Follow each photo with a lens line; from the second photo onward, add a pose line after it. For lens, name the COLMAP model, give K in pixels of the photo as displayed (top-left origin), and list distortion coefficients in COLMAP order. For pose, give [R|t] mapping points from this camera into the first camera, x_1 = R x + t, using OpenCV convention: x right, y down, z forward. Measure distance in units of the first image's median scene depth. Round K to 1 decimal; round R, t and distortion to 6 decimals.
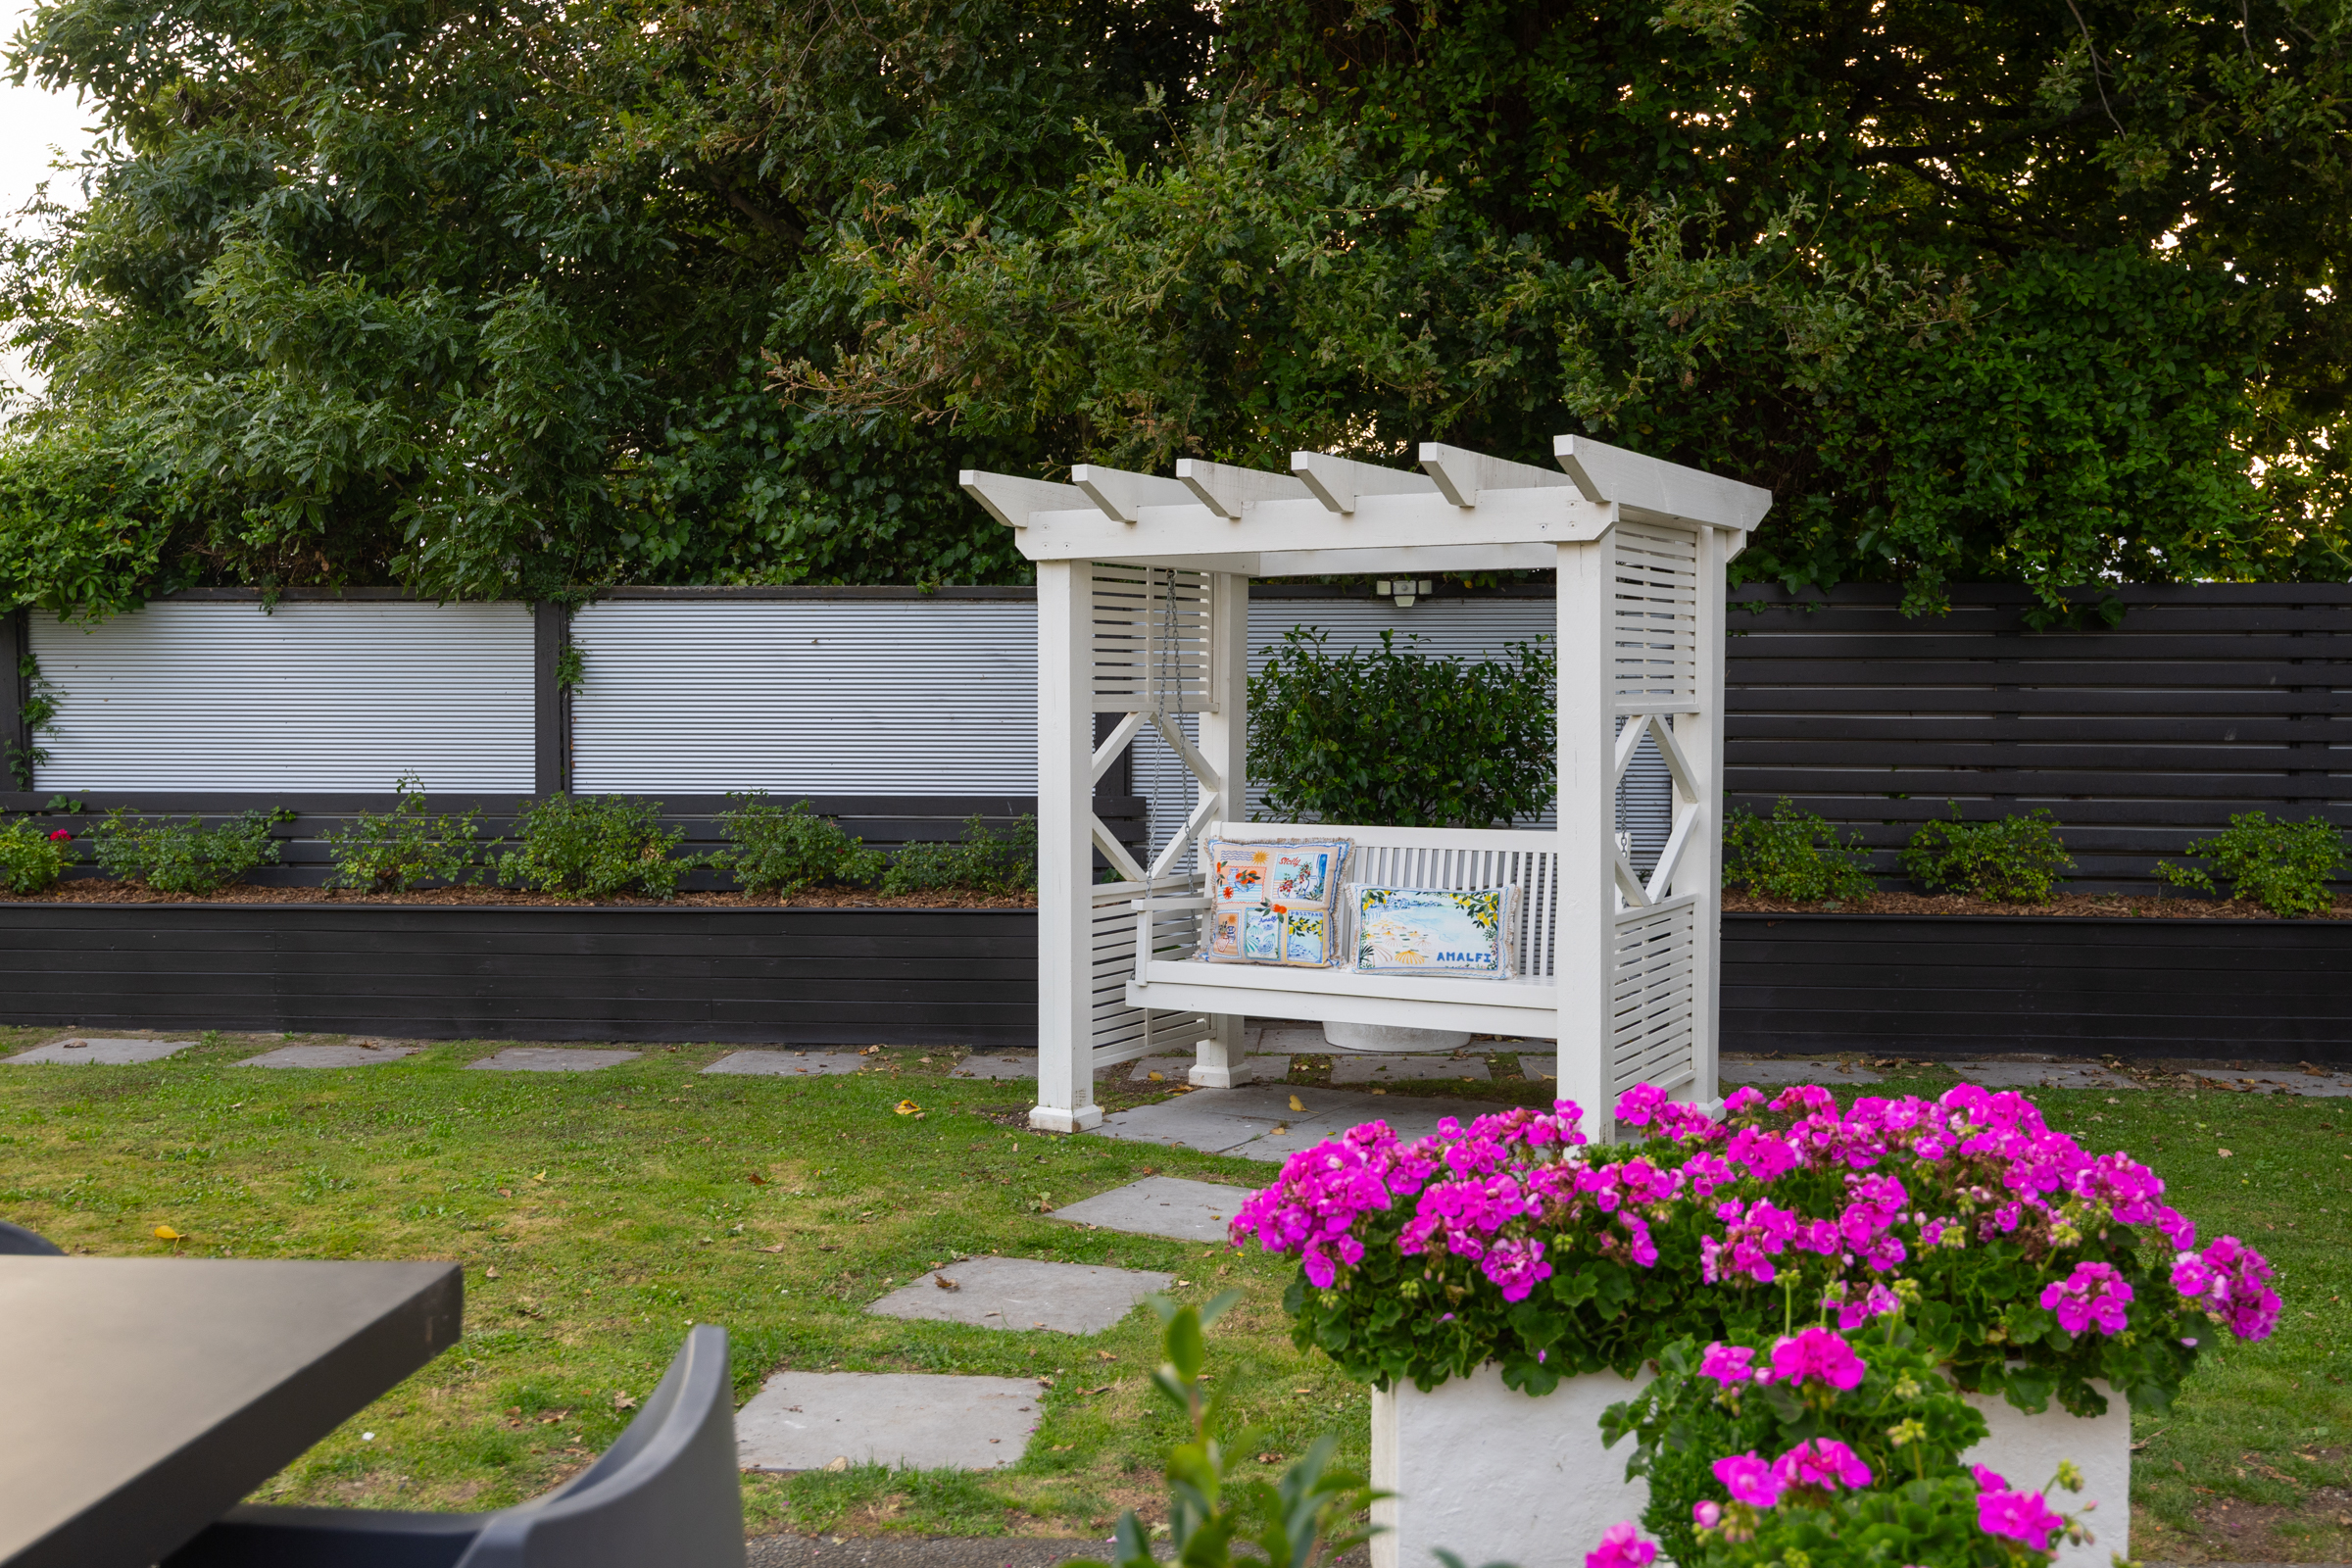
lens RADIAL K [[2311.8, 0, 1176.0], [0, 2311.8, 784.0], [0, 0, 1]] dist [-0.001696, 0.005256]
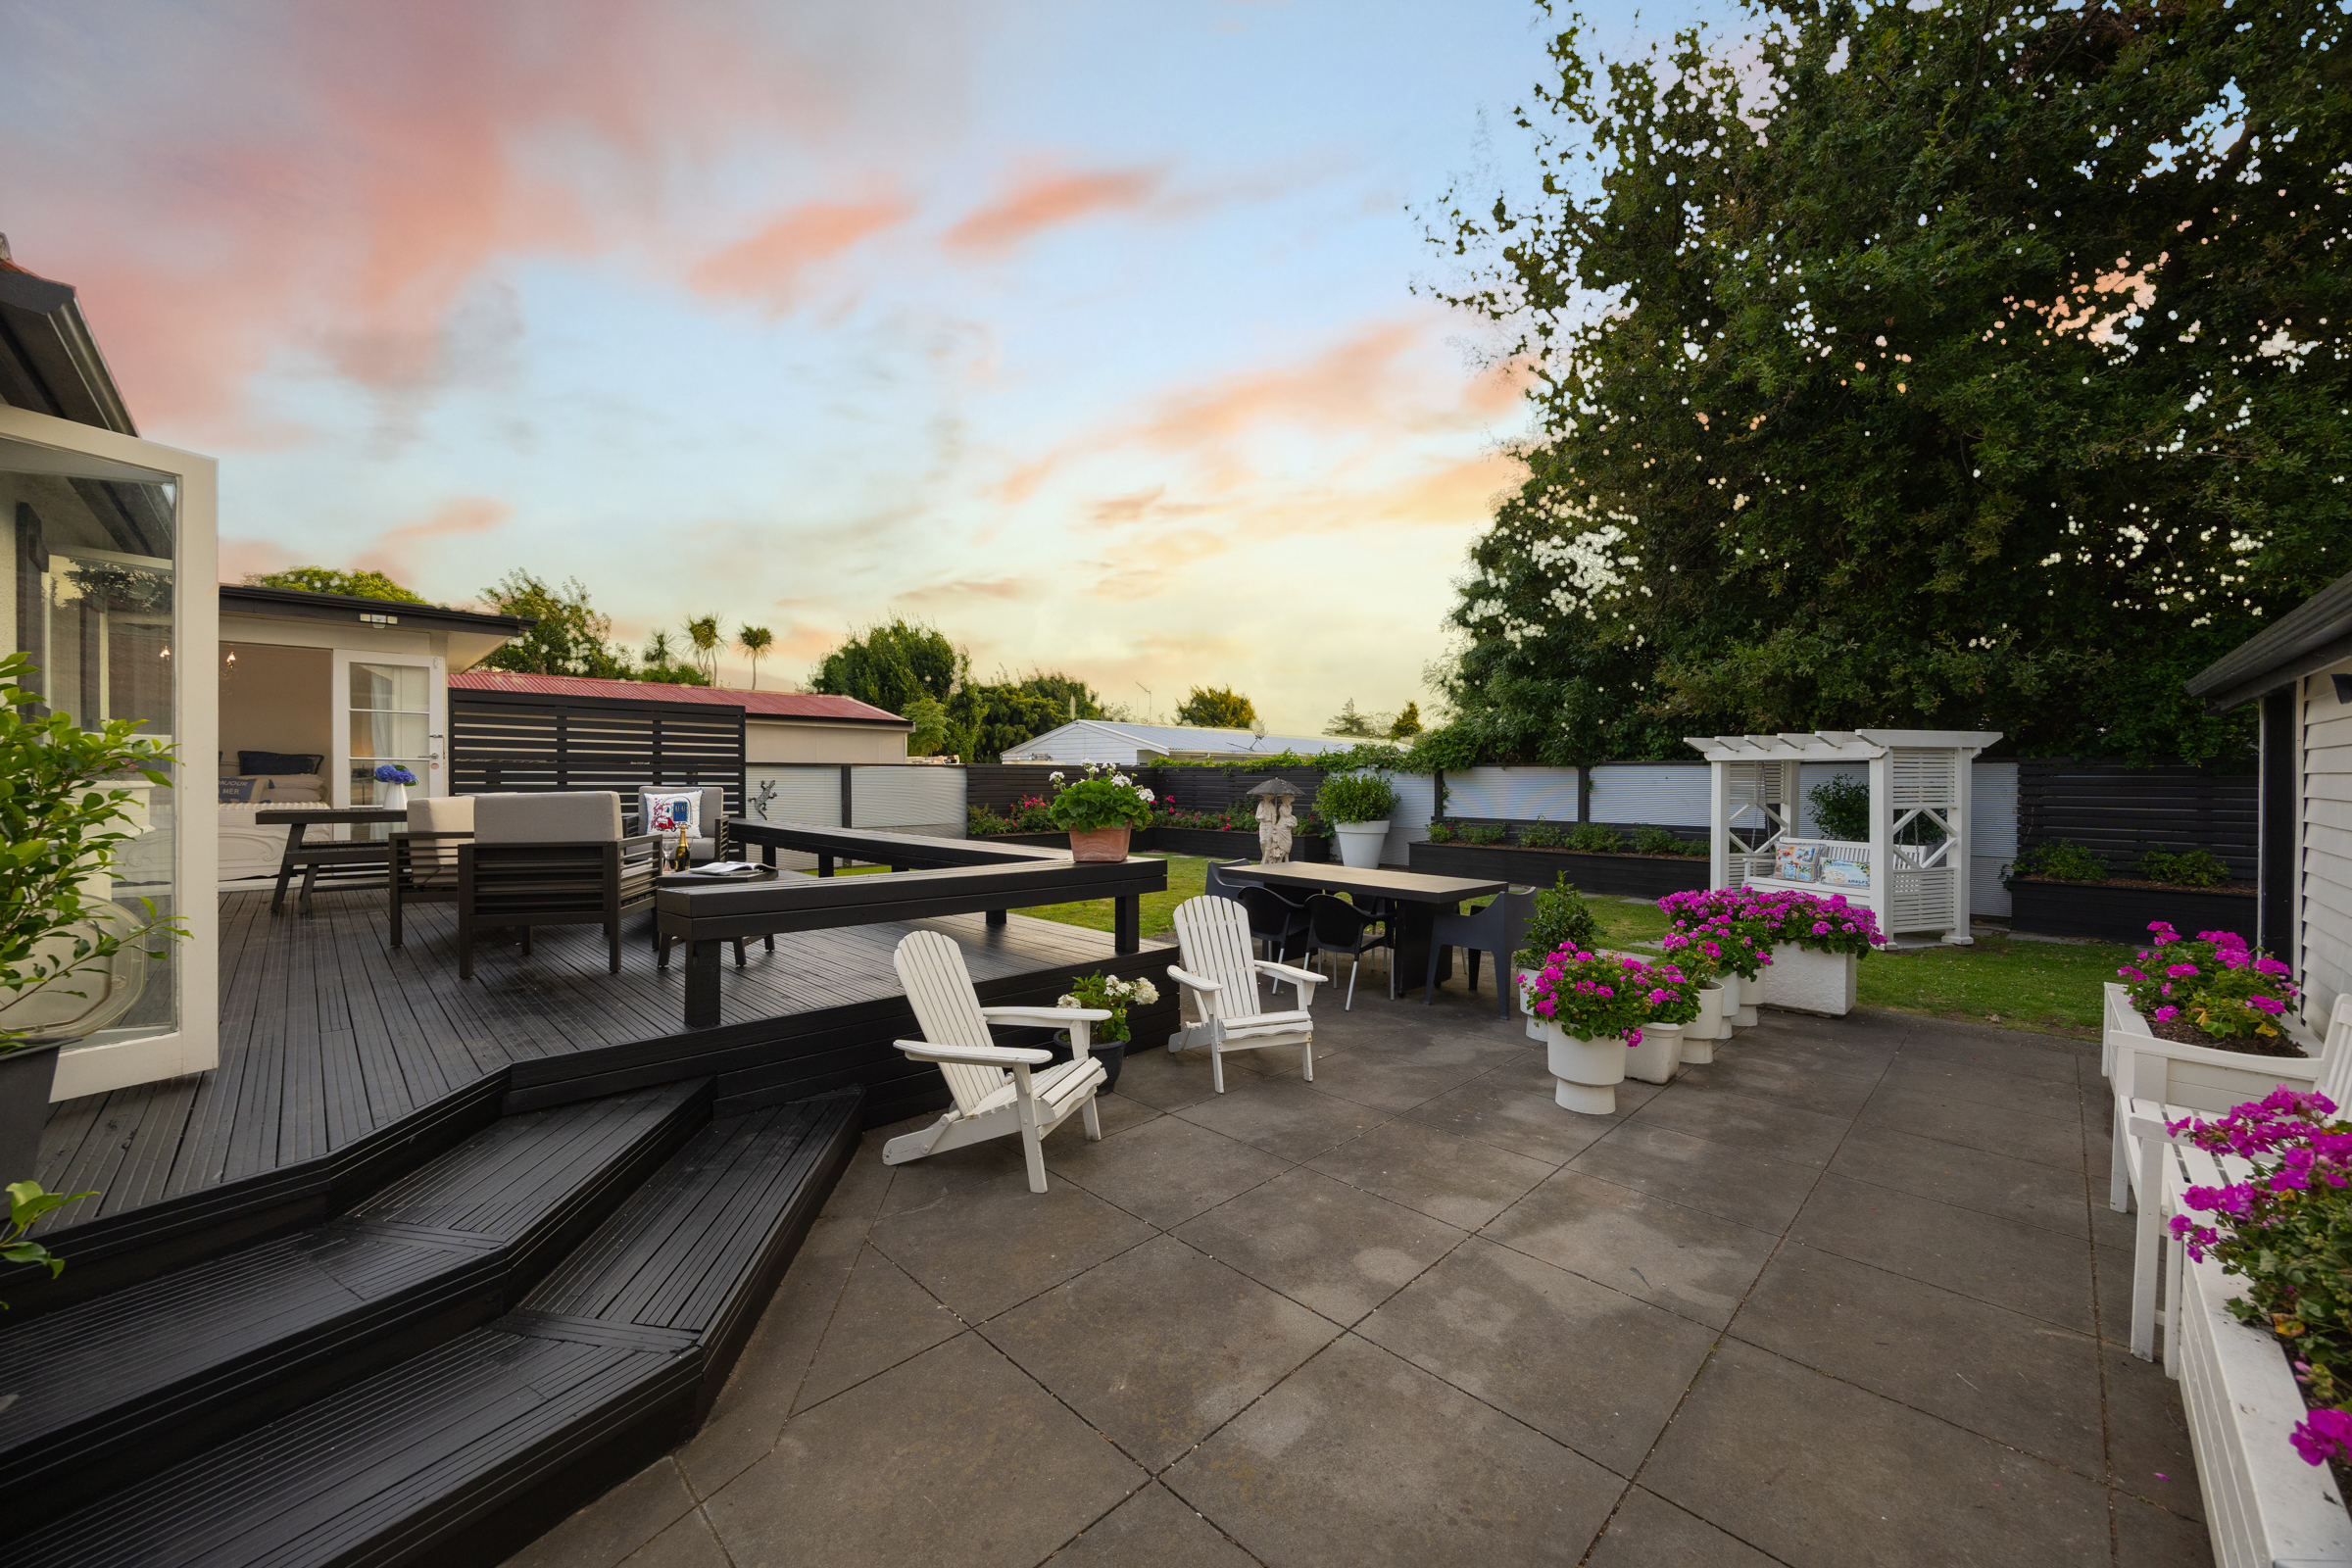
lens RADIAL K [[876.0, 0, 1214.6], [0, 876.0, 780.2], [0, 0, 1]] dist [-0.000223, -0.000034]
pose [[0.764177, 0.003148, -0.644999, 0.166111], [-0.028669, 0.999166, -0.029089, -0.004059], [0.644369, 0.040720, 0.763630, -0.385711]]
